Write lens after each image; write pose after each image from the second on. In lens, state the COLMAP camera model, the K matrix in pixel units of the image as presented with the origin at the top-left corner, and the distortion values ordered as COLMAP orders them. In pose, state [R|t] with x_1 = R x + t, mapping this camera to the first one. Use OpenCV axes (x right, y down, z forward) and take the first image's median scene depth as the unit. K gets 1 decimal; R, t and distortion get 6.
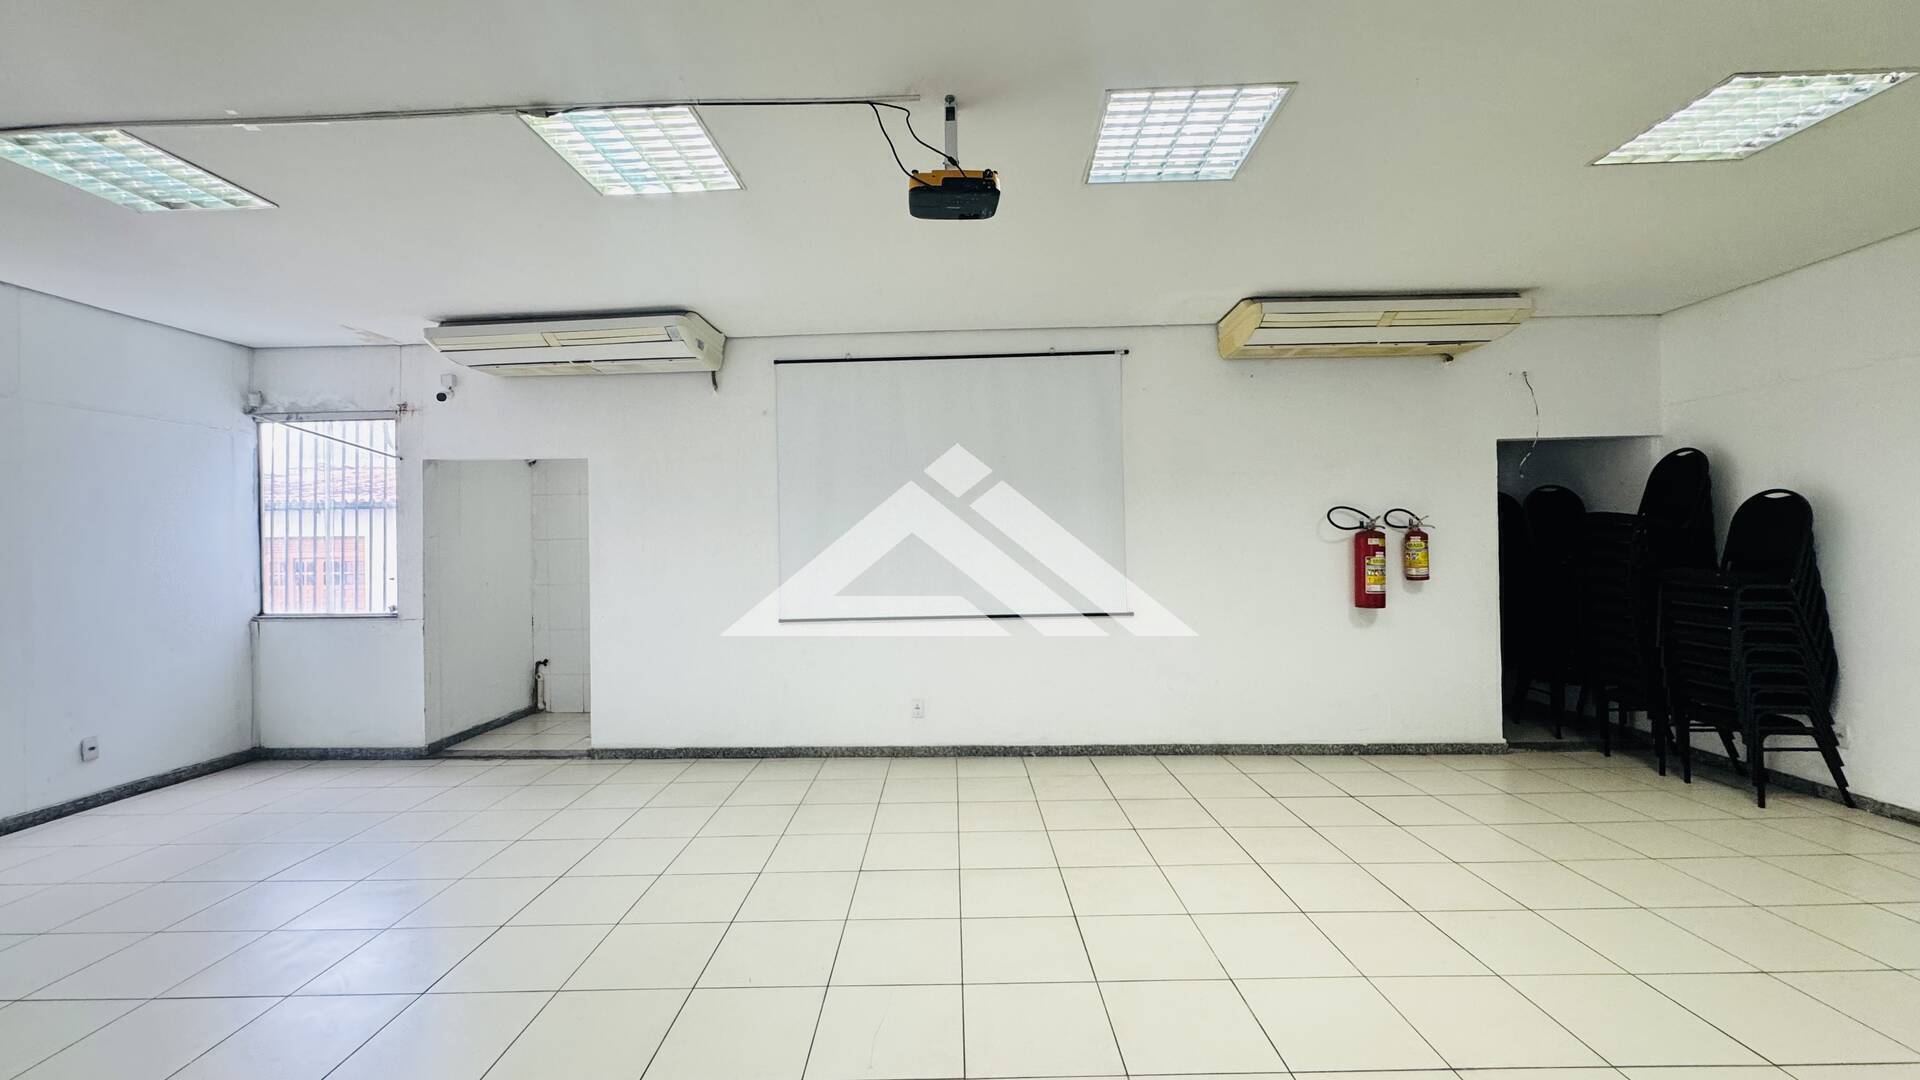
lens RADIAL K [[763.5, 0, 951.3], [0, 763.5, 540.7], [0, 0, 1]] dist [-0.002867, 0.000449]
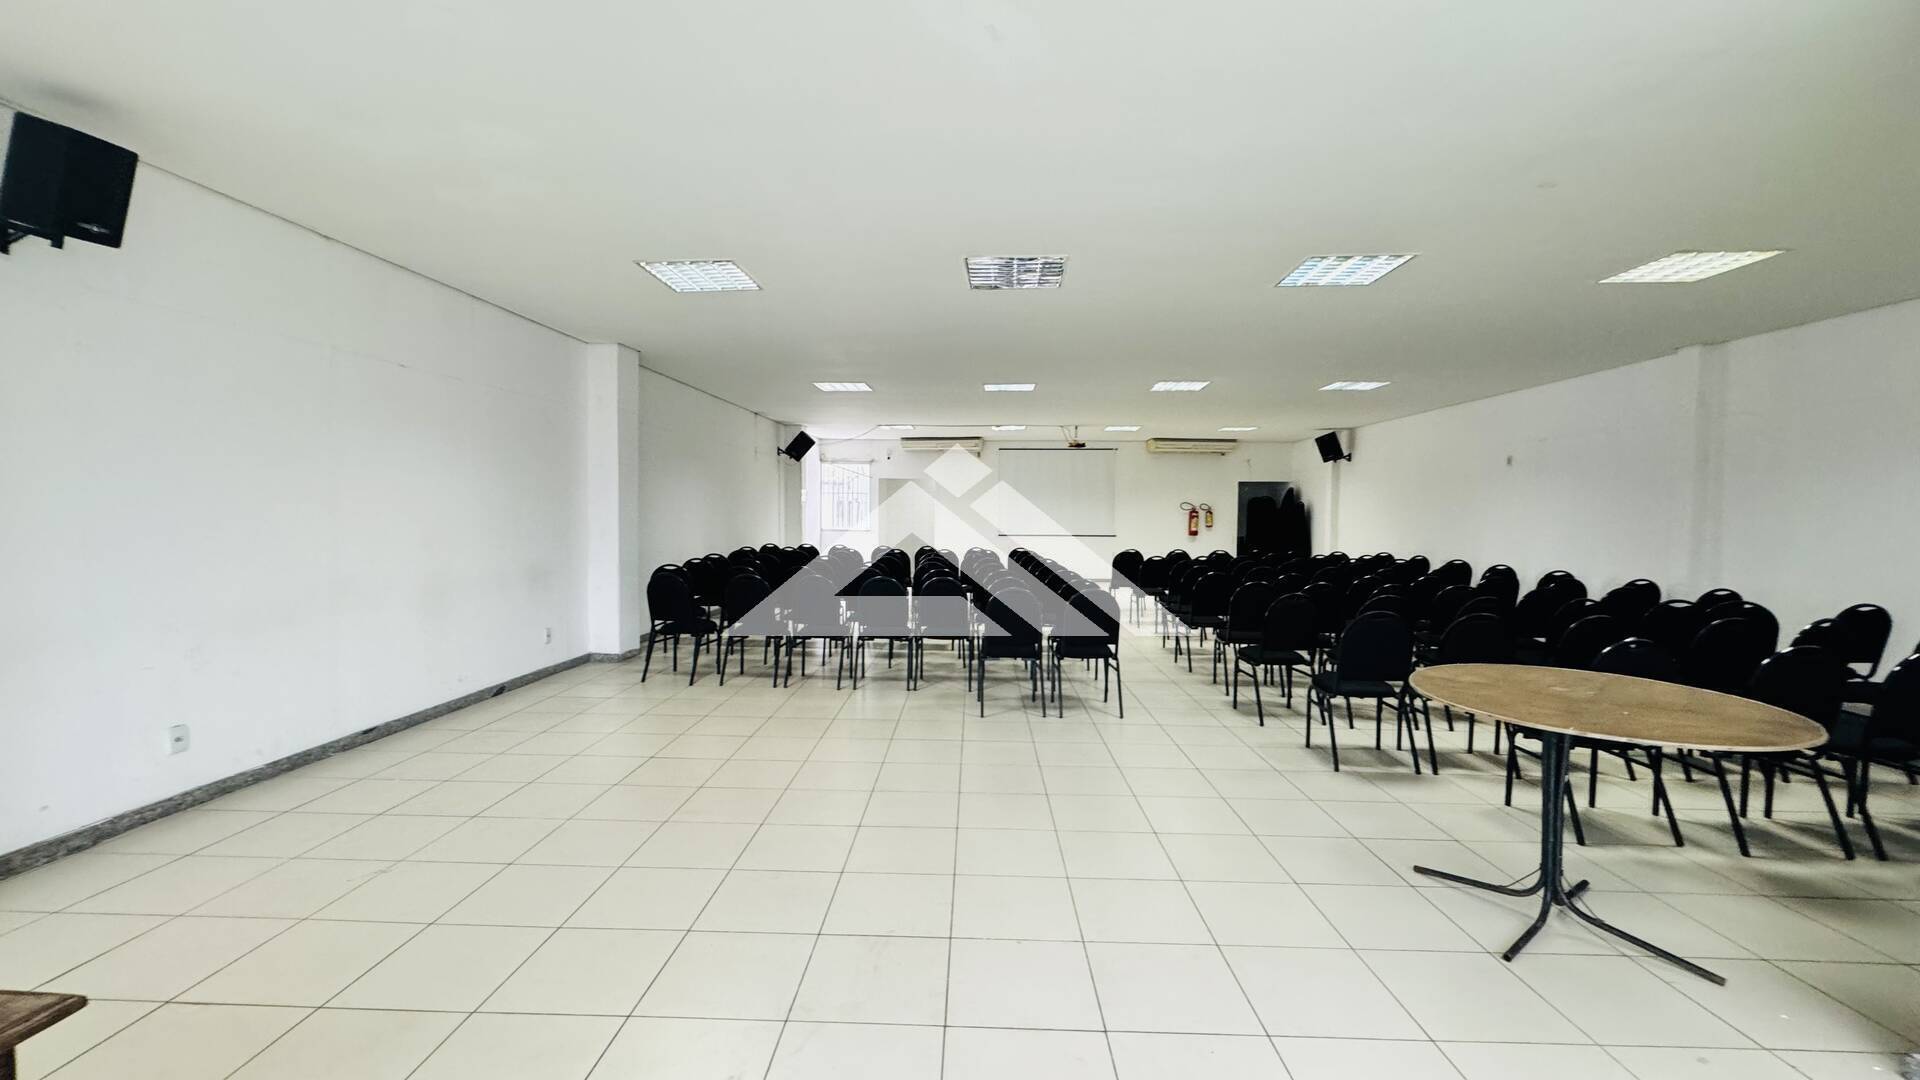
lens RADIAL K [[763.5, 0, 952.0], [0, 763.5, 540.4], [0, 0, 1]] dist [-0.002867, 0.000449]
pose [[0.999495, 0.027649, -0.015665, -0.371242], [-0.027081, 0.999007, 0.035371, 0.024842], [0.016627, -0.034929, 0.999251, -2.071378]]
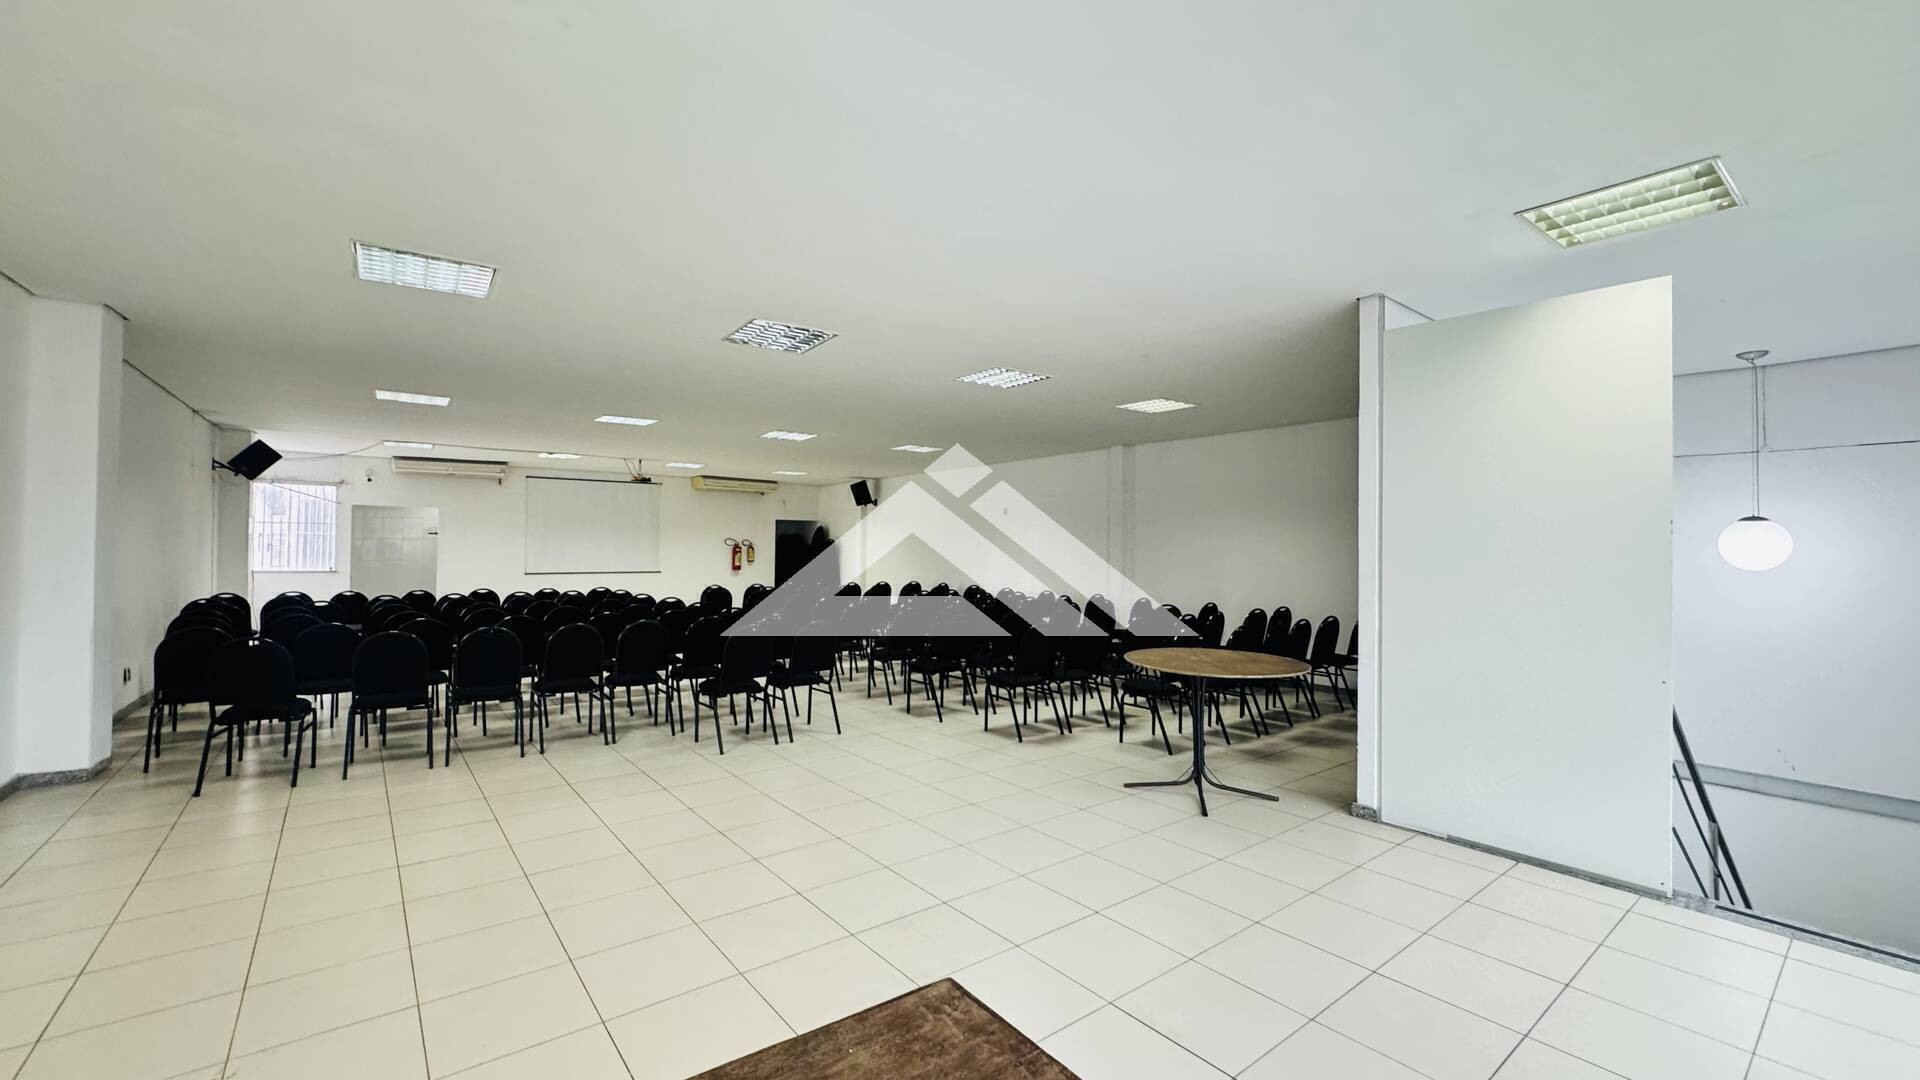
lens RADIAL K [[763.5, 0, 957.8], [0, 763.5, 538.3], [0, 0, 1]] dist [-0.002867, 0.000449]
pose [[0.777441, 0.034276, 0.628021, -0.745329], [-0.021463, 0.999378, -0.027973, 0.023772], [-0.628590, 0.008268, 0.777693, -2.072844]]
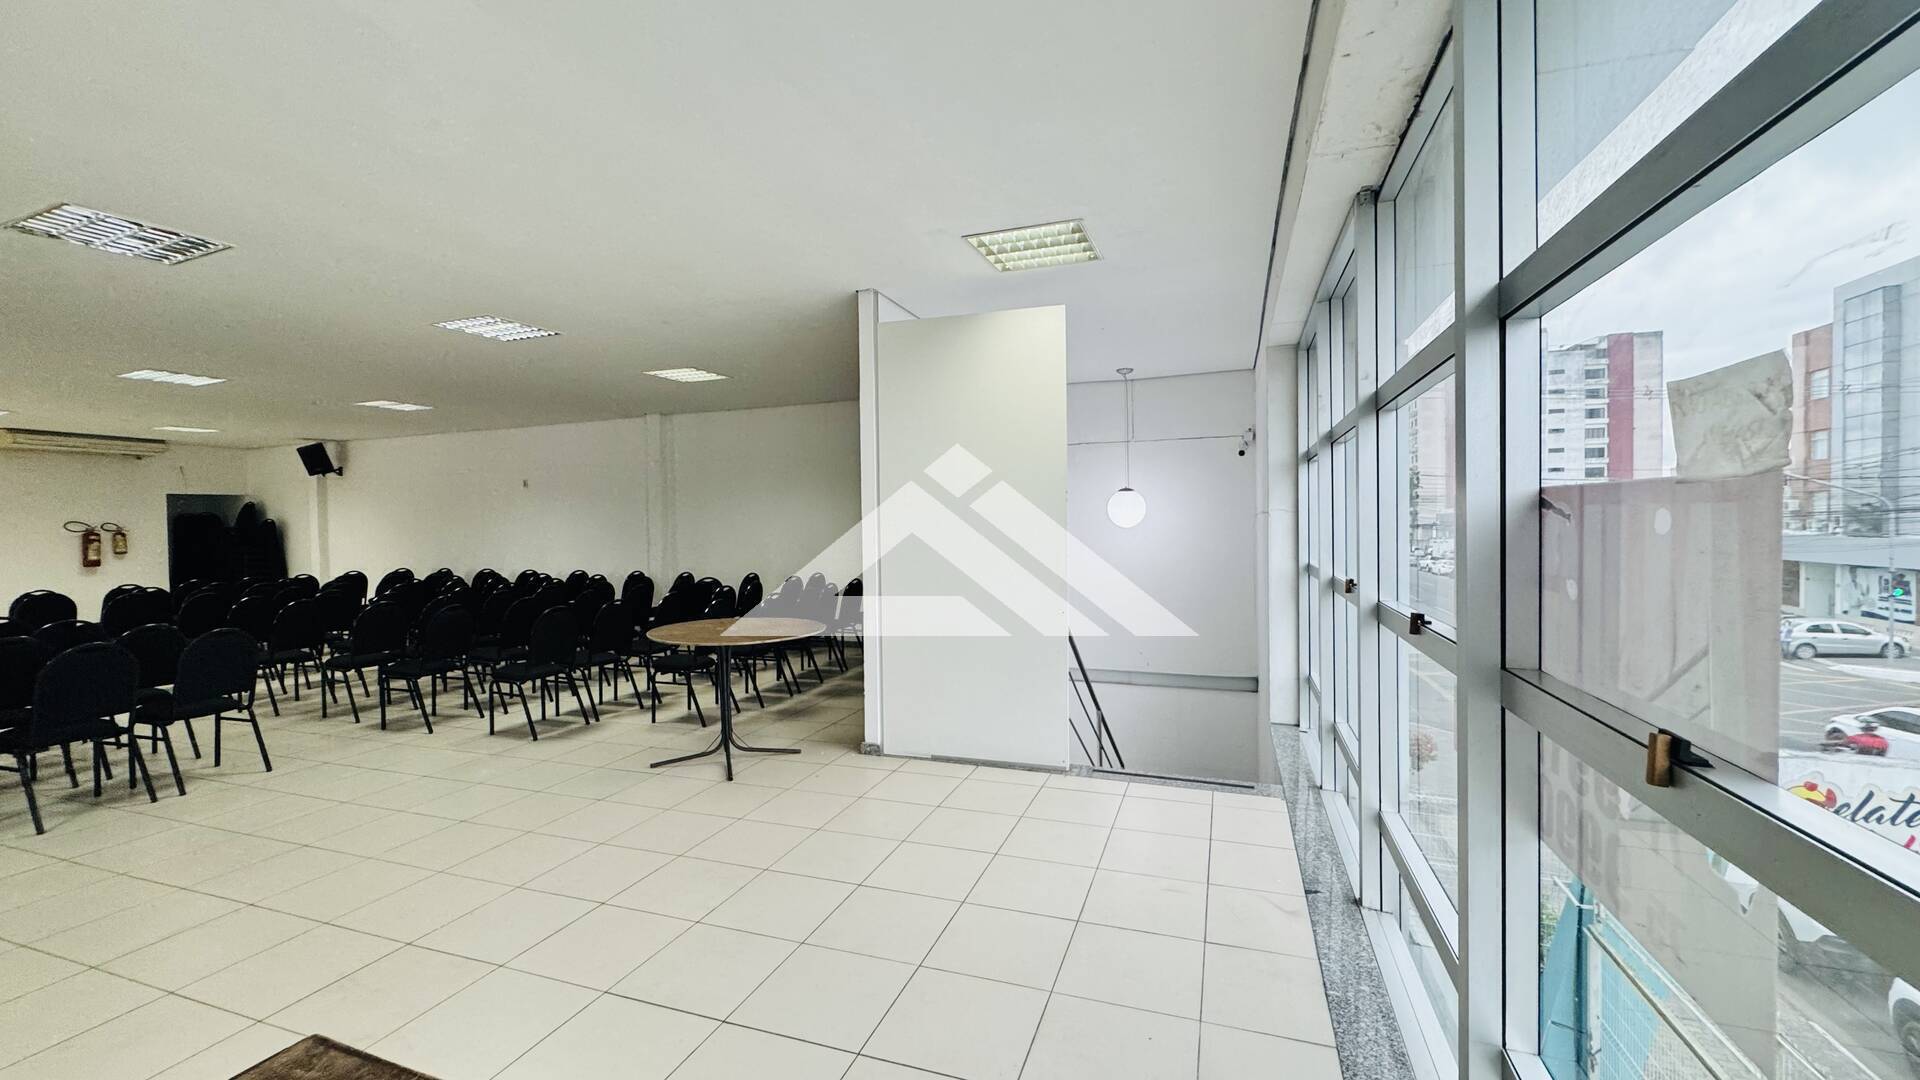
lens RADIAL K [[763.5, 0, 956.0], [0, 763.5, 537.9], [0, 0, 1]] dist [-0.002867, 0.000449]
pose [[0.327339, -0.009553, 0.944859, -0.726330], [0.013459, 0.999895, 0.005447, 0.024089], [-0.944811, 0.010934, 0.327433, -2.112849]]
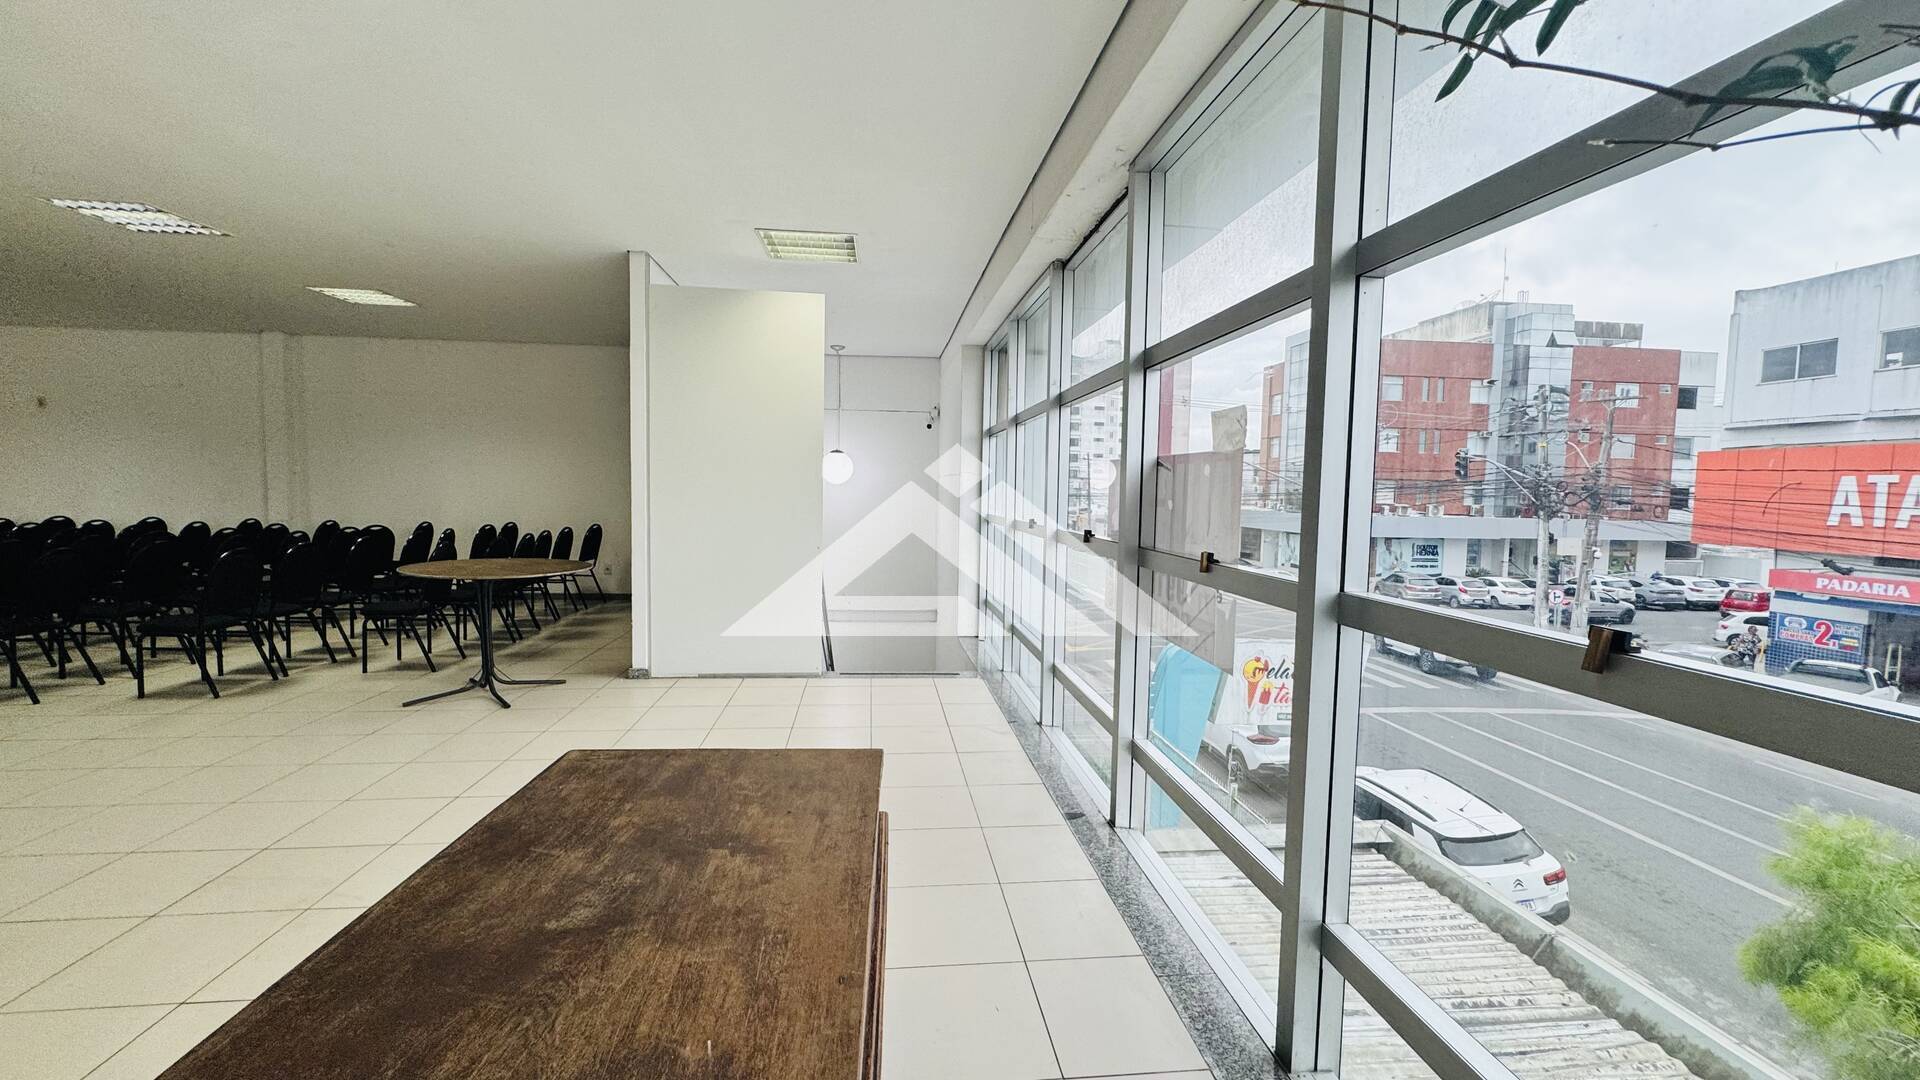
lens RADIAL K [[763.5, 0, 954.2], [0, 763.5, 535.8], [0, 0, 1]] dist [-0.002867, 0.000449]
pose [[-0.118227, -0.048987, 0.991778, -0.934489], [-0.013983, 0.998765, 0.047665, 0.044462], [-0.992888, -0.008233, -0.118766, -2.008453]]
